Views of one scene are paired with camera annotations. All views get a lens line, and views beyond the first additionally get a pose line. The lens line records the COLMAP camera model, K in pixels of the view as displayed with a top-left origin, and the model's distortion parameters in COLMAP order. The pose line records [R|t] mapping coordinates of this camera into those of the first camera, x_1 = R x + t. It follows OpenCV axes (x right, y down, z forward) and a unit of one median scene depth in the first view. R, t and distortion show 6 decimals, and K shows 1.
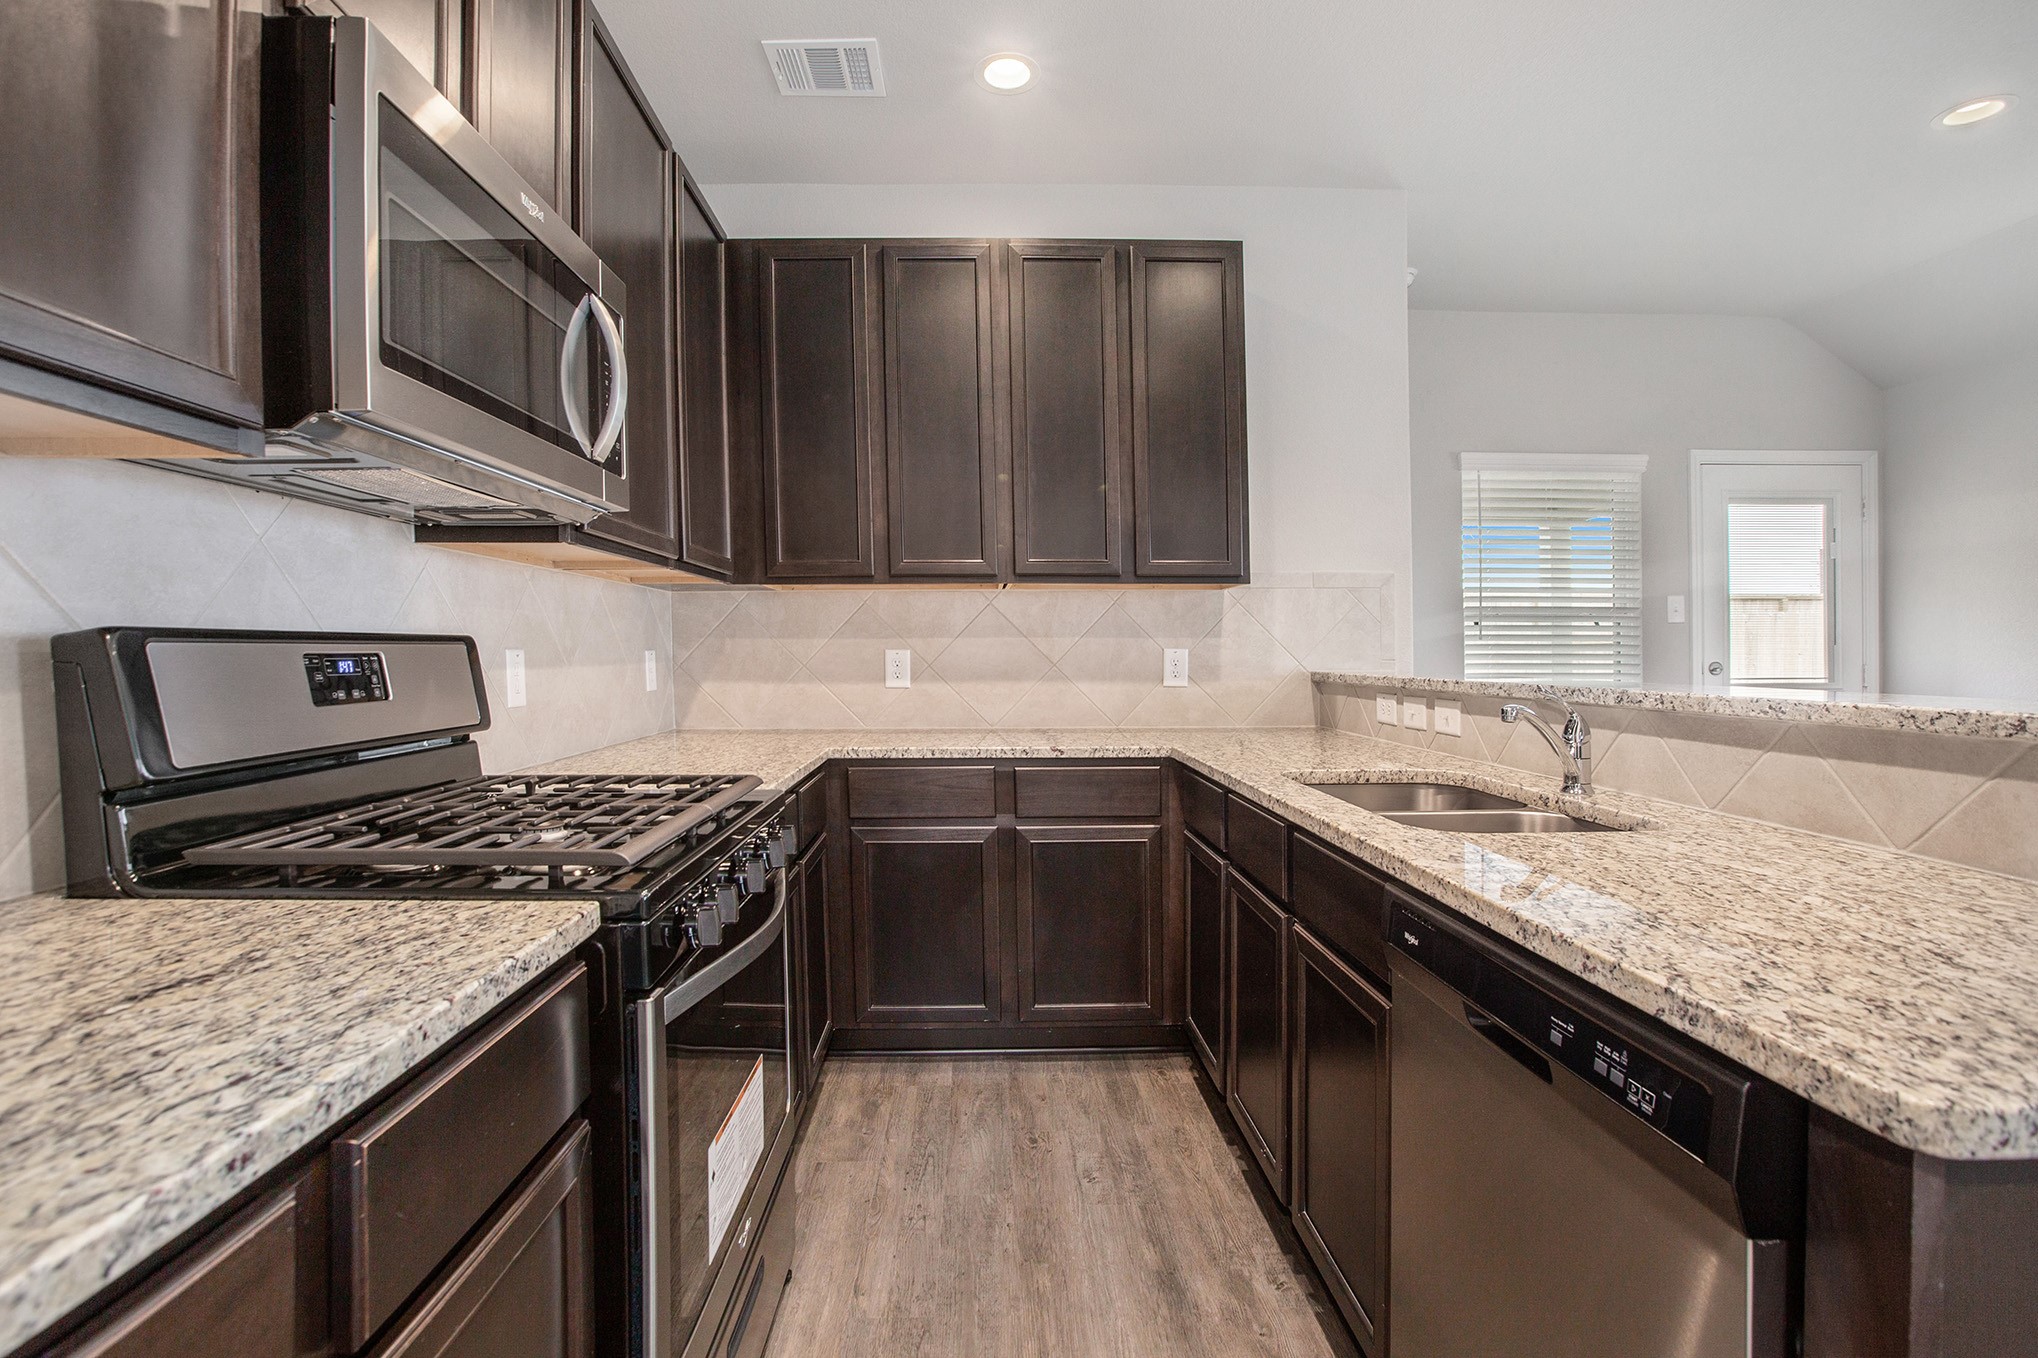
lens RADIAL K [[1016.8, 0, 963.1], [0, 1016.8, 708.6], [0, 0, 1]] dist [-0.051005, 0.014094]
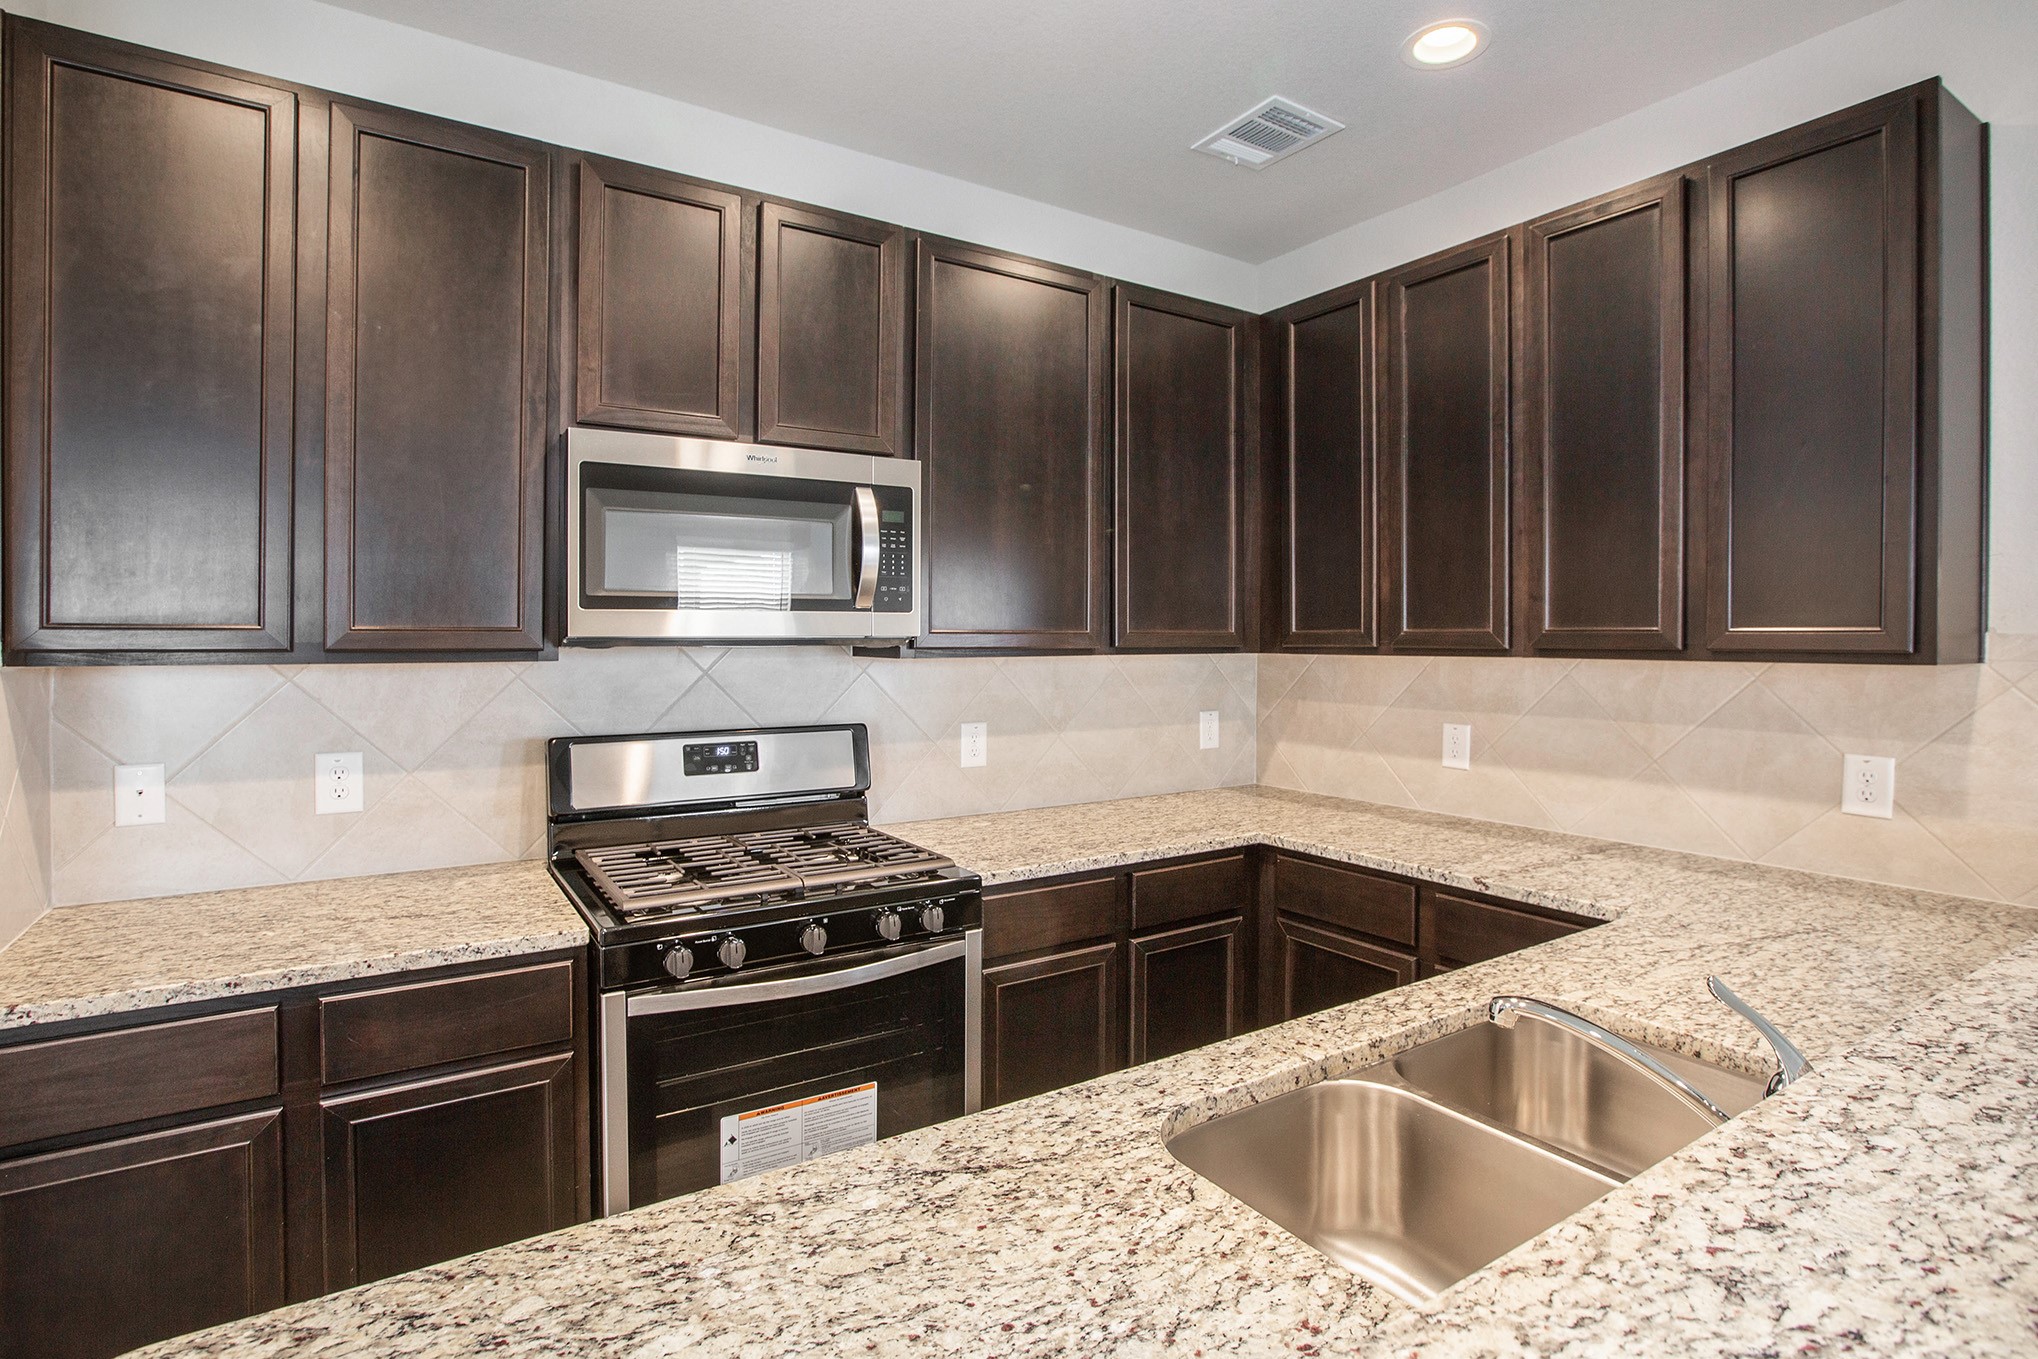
lens RADIAL K [[989.6, 0, 973.2], [0, 989.6, 670.4], [0, 0, 1]] dist [-0.032094, 0.000578]
pose [[0.504527, 0.030850, -0.862844, 0.443739], [-0.046171, 0.998895, 0.008717, -0.092176], [0.862160, 0.035441, 0.505394, 0.229917]]
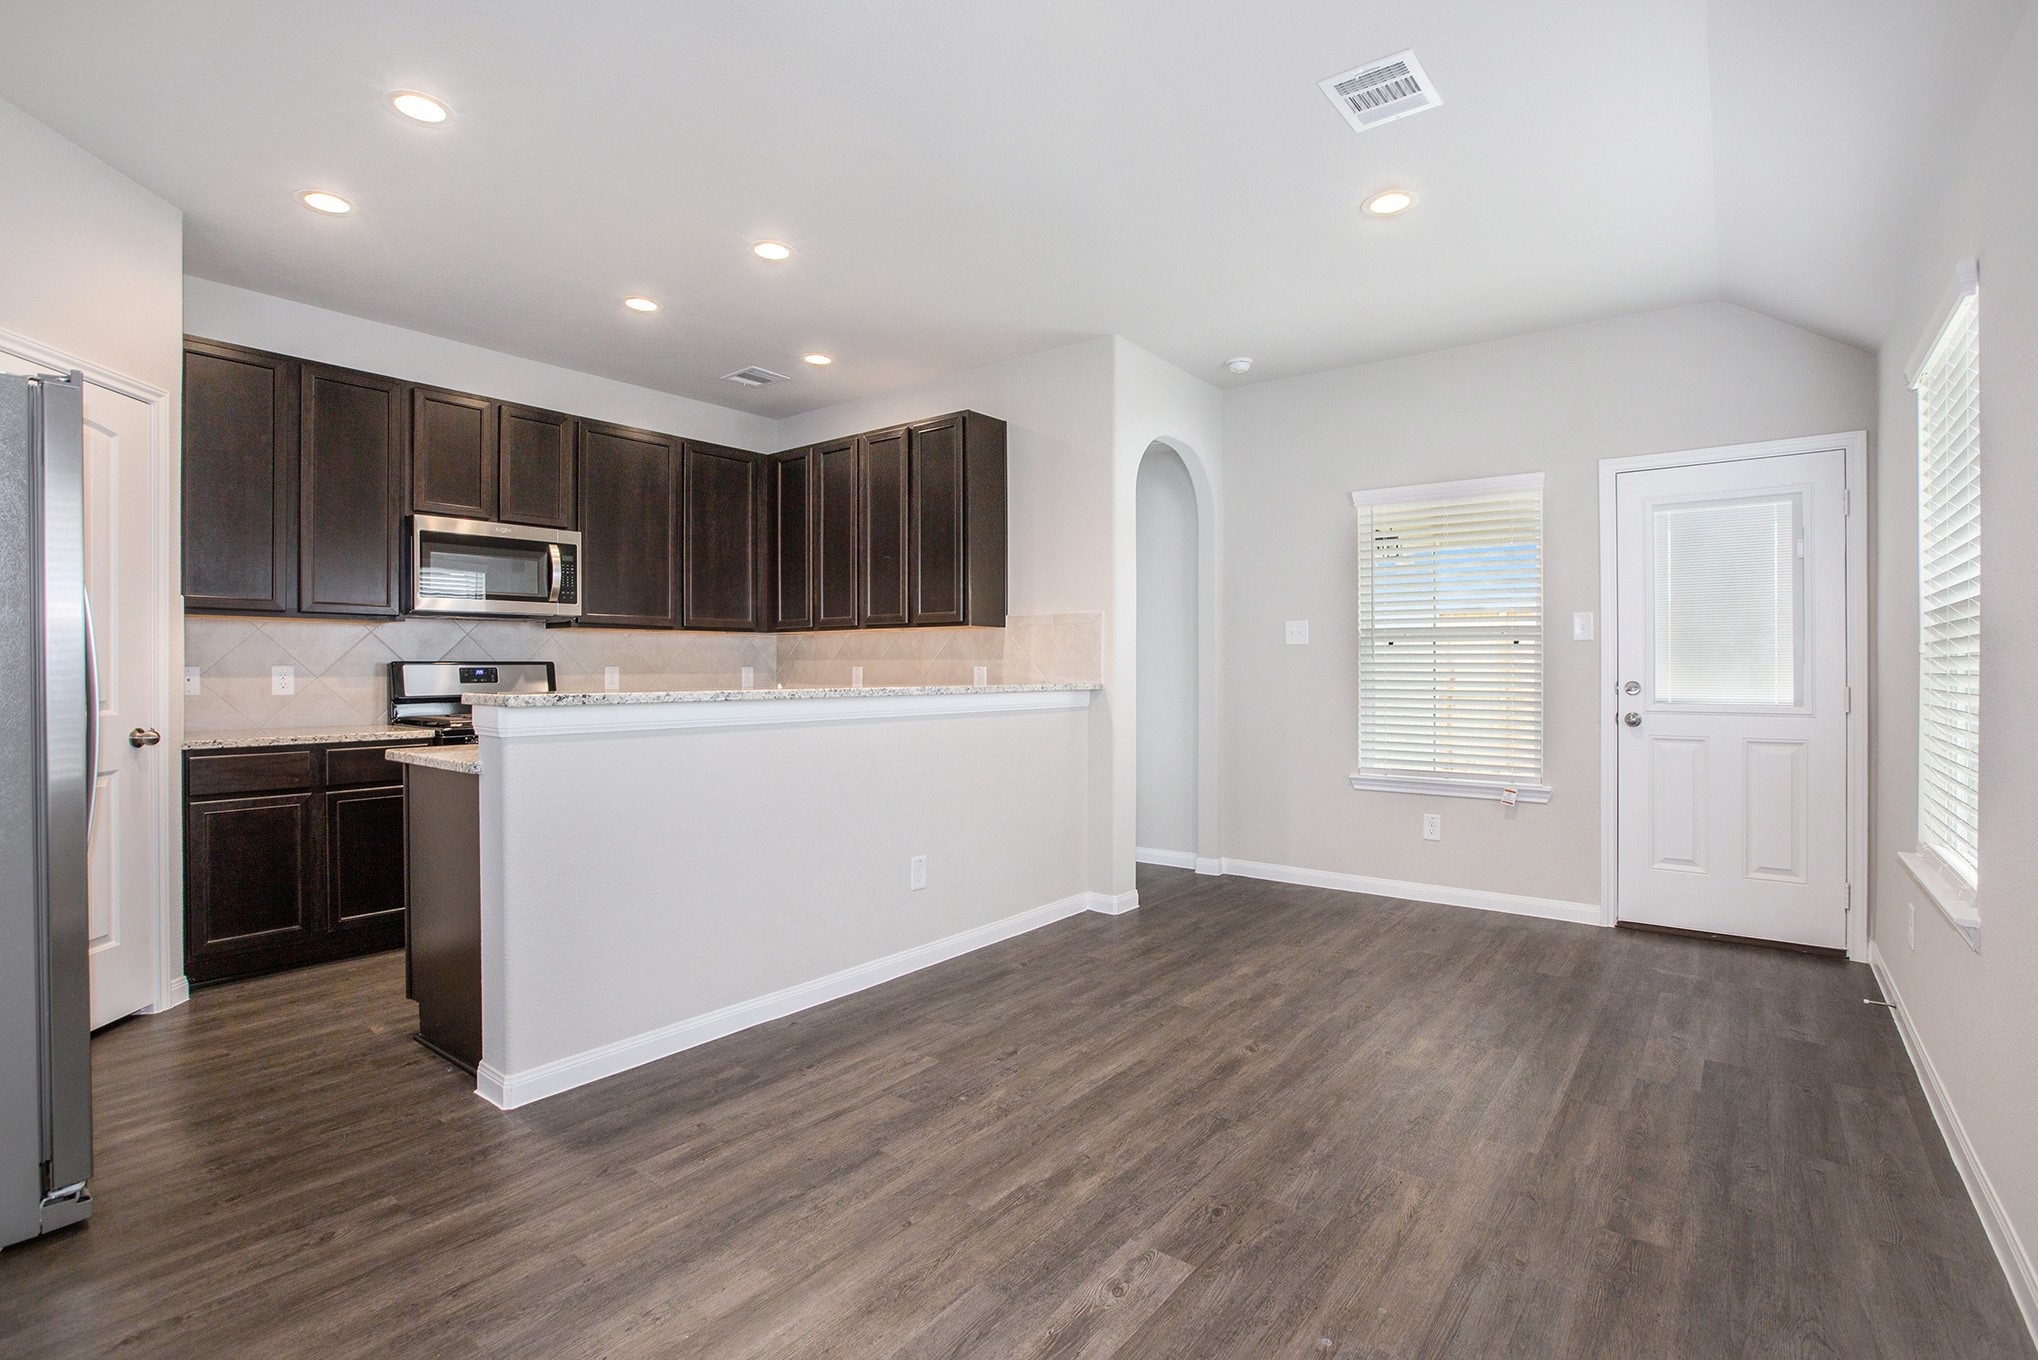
lens RADIAL K [[1016.8, 0, 963.1], [0, 1016.8, 709.6], [0, 0, 1]] dist [-0.051005, 0.014094]
pose [[0.745944, 0.028064, -0.665417, 1.243250], [-0.038249, 0.999268, -0.000734, 0.010262], [0.664909, 0.025999, 0.746472, -0.187139]]
